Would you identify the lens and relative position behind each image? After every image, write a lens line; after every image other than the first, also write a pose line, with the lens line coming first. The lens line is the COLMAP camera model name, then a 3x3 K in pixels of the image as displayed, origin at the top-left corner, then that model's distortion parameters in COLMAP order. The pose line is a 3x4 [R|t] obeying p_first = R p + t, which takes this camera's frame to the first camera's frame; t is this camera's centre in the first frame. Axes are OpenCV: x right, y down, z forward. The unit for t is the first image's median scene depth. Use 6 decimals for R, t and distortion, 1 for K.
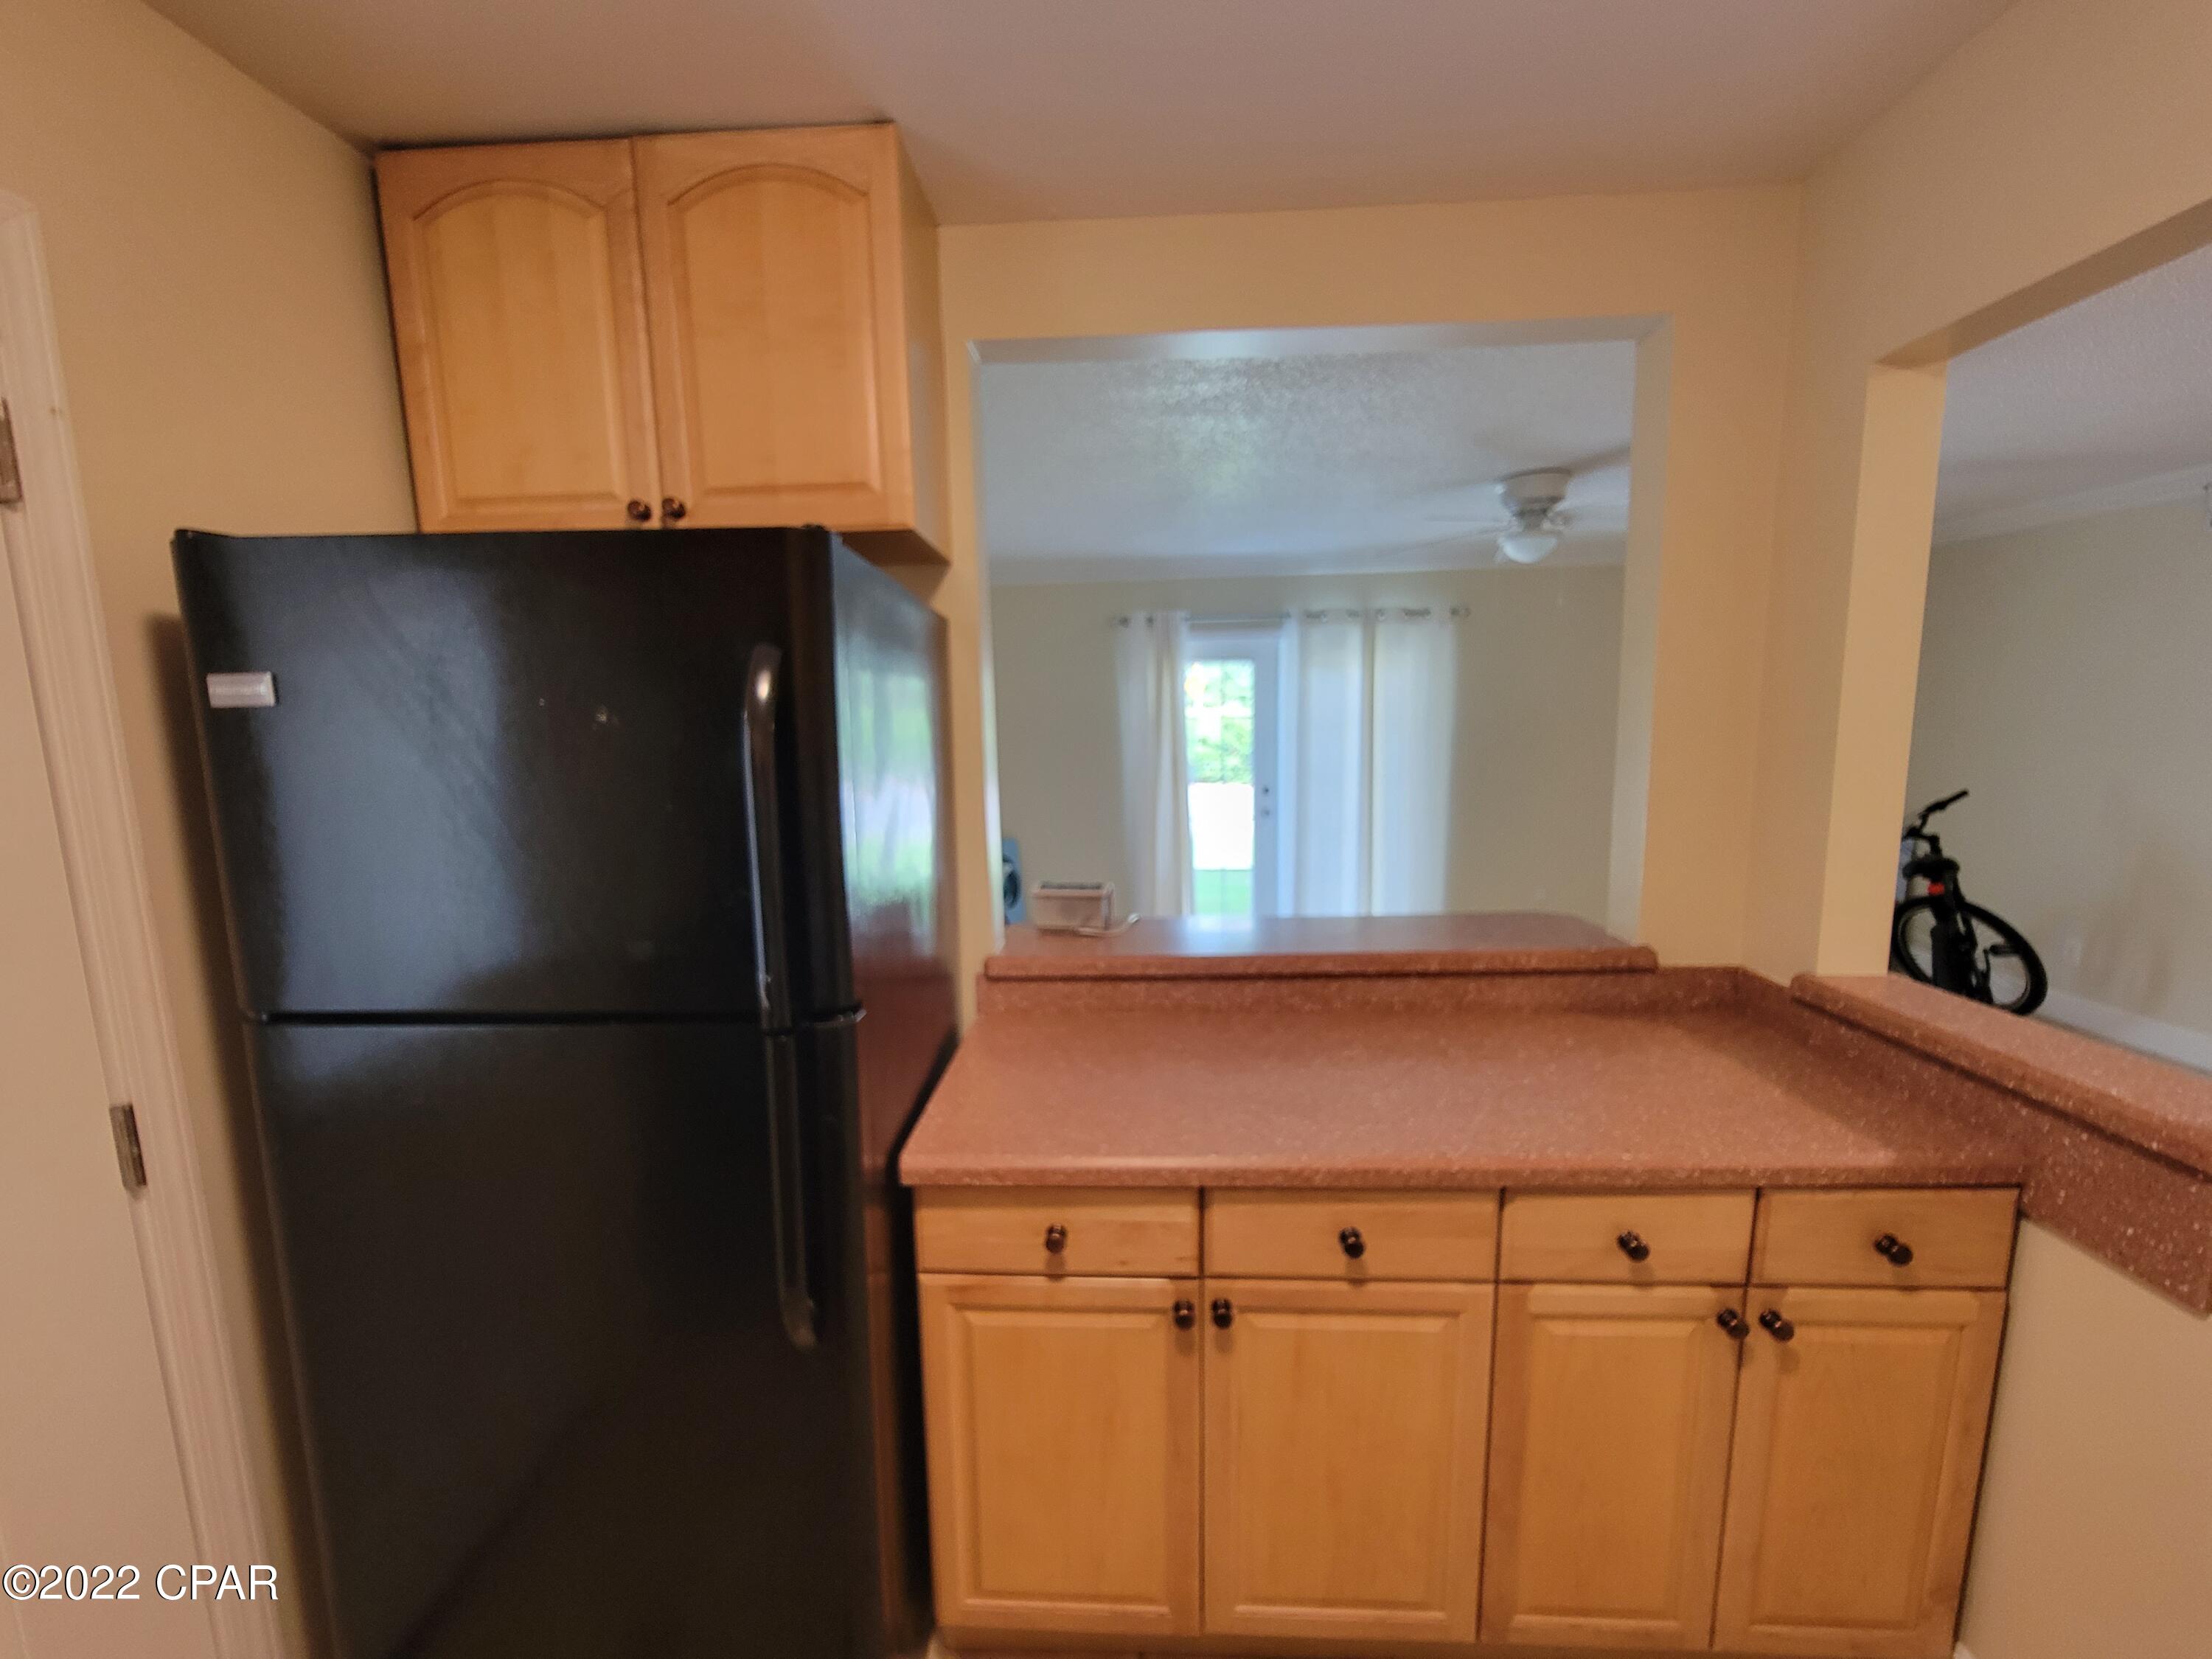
lens RADIAL K [[901.4, 0, 1101.4], [0, 901.4, 865.1], [0, 0, 1]] dist [-0.002421, -0.000409]
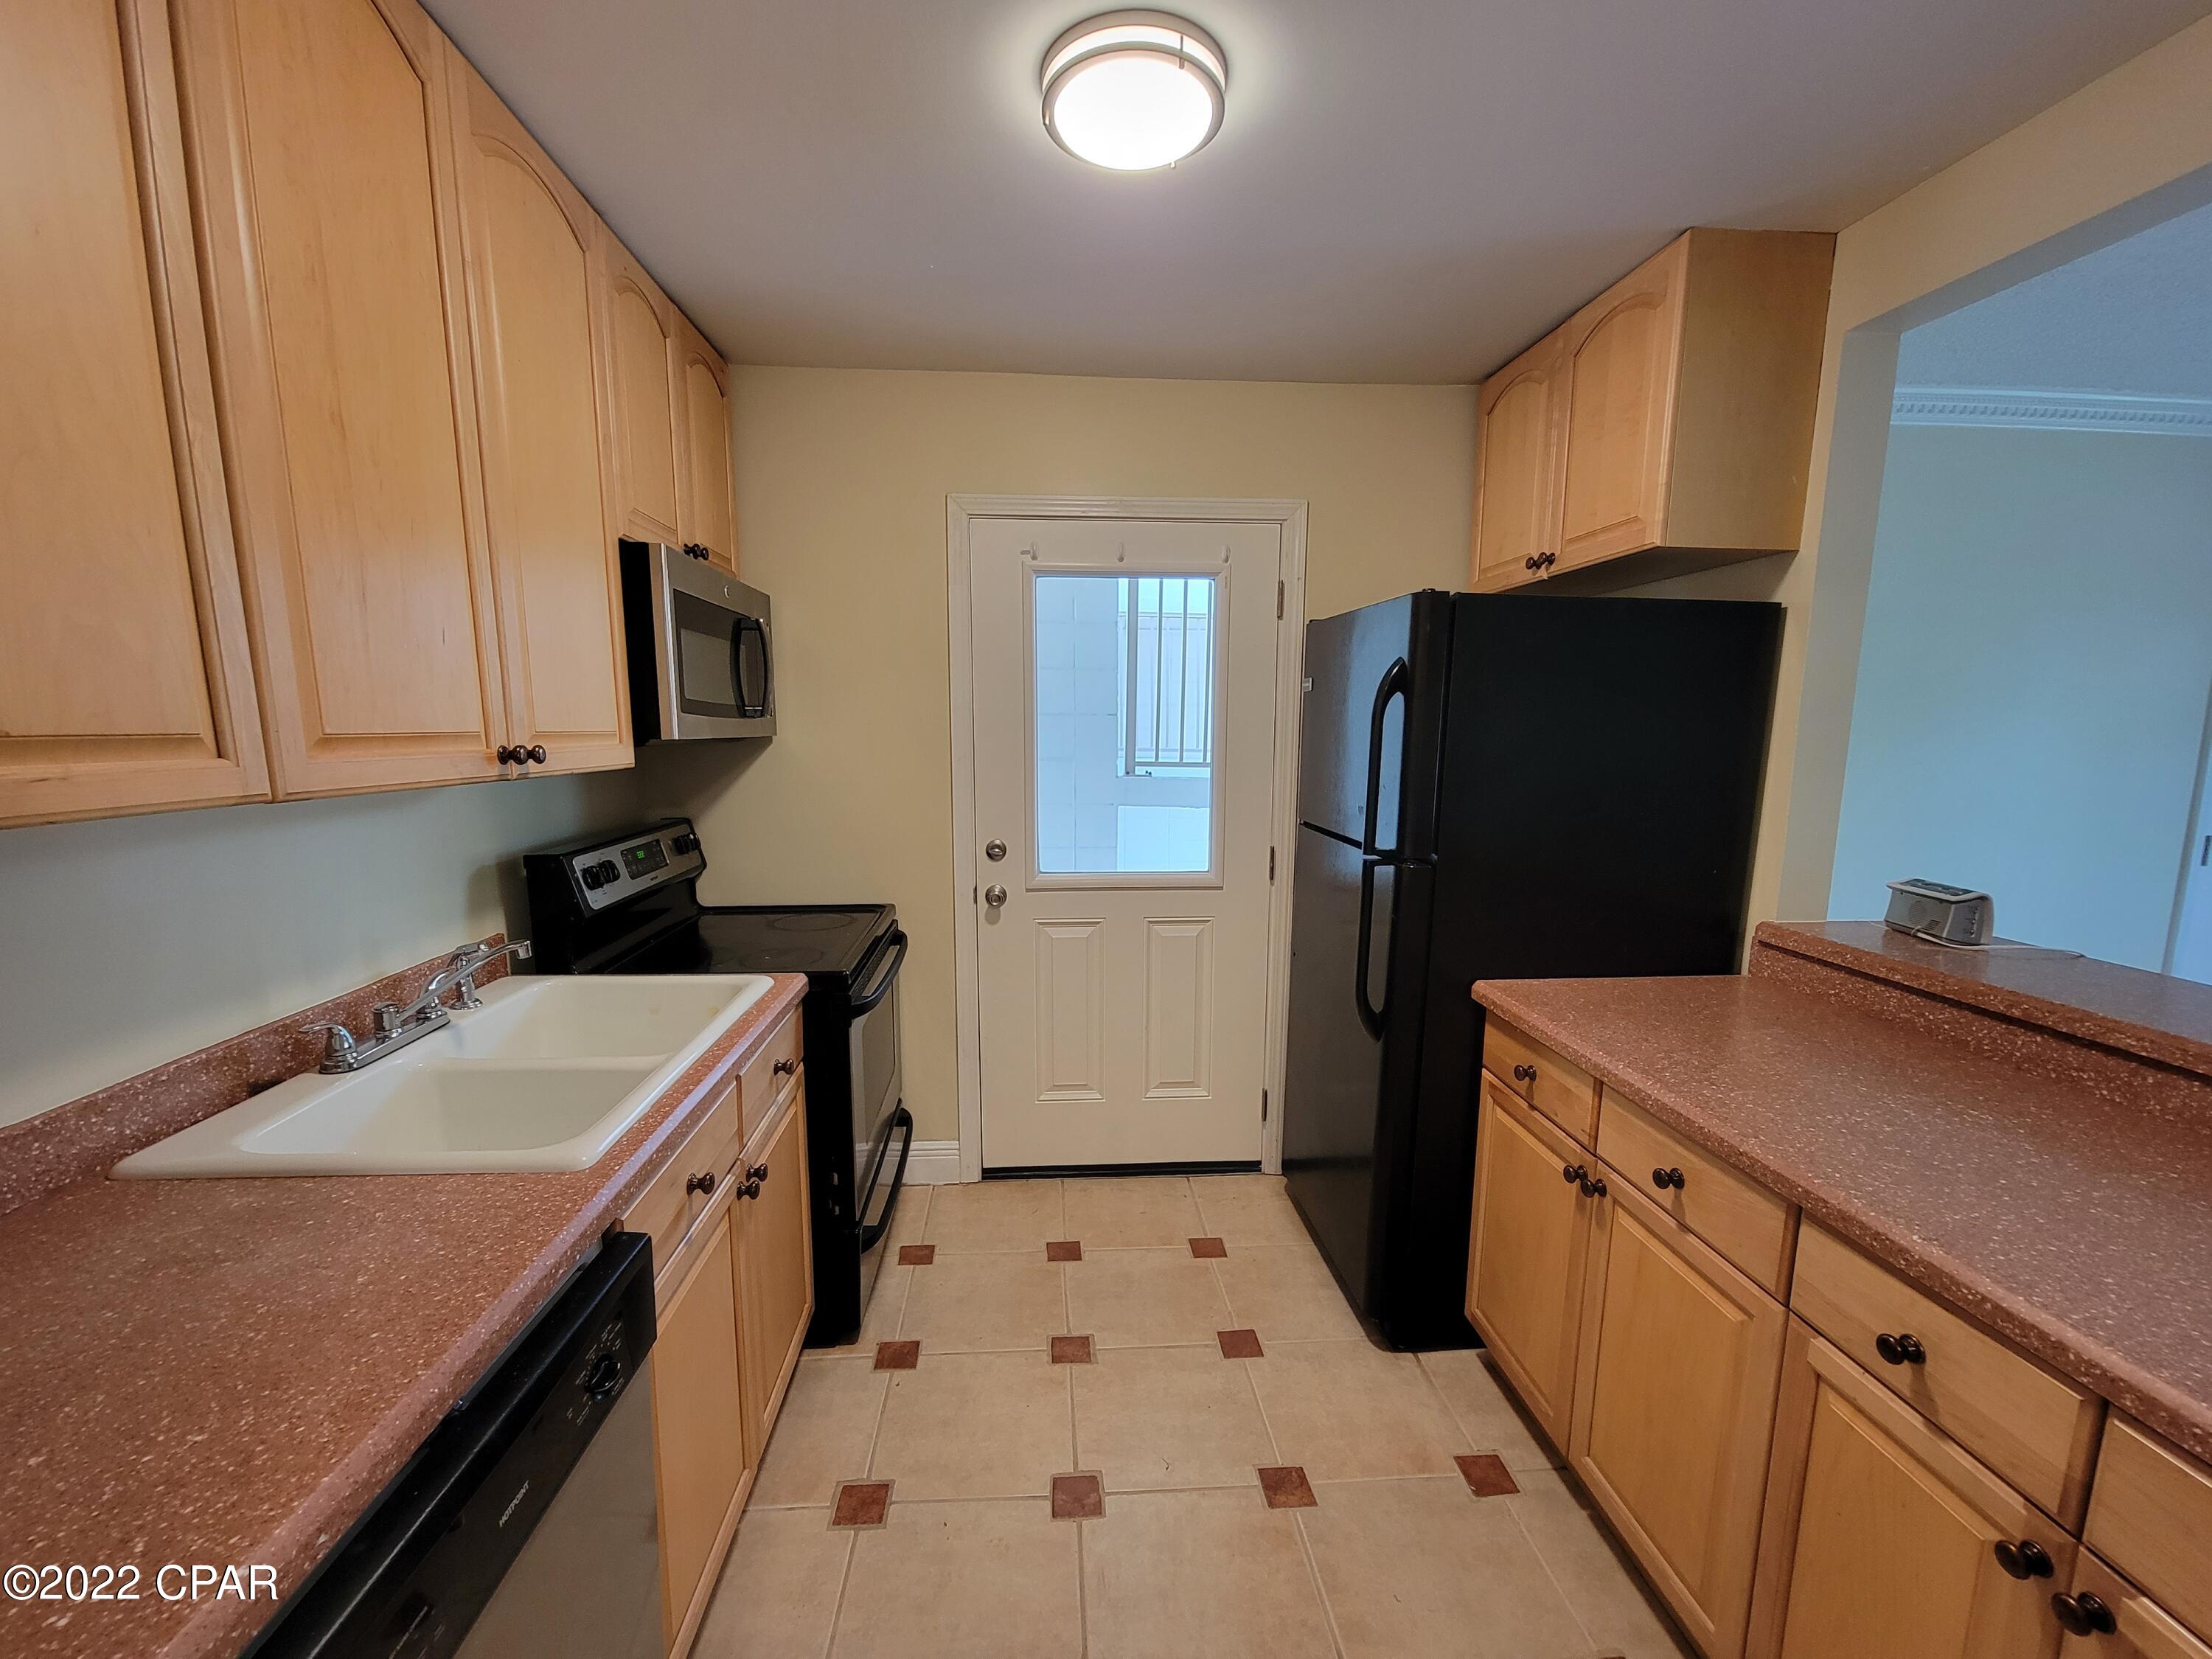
lens RADIAL K [[901.4, 0, 1101.4], [0, 901.4, 865.1], [0, 0, 1]] dist [-0.002421, -0.000409]
pose [[0.118000, 0.178363, -0.976864, 1.118430], [-0.153674, 0.975165, 0.159490, -0.015766], [0.981051, 0.131299, 0.142479, 0.117002]]
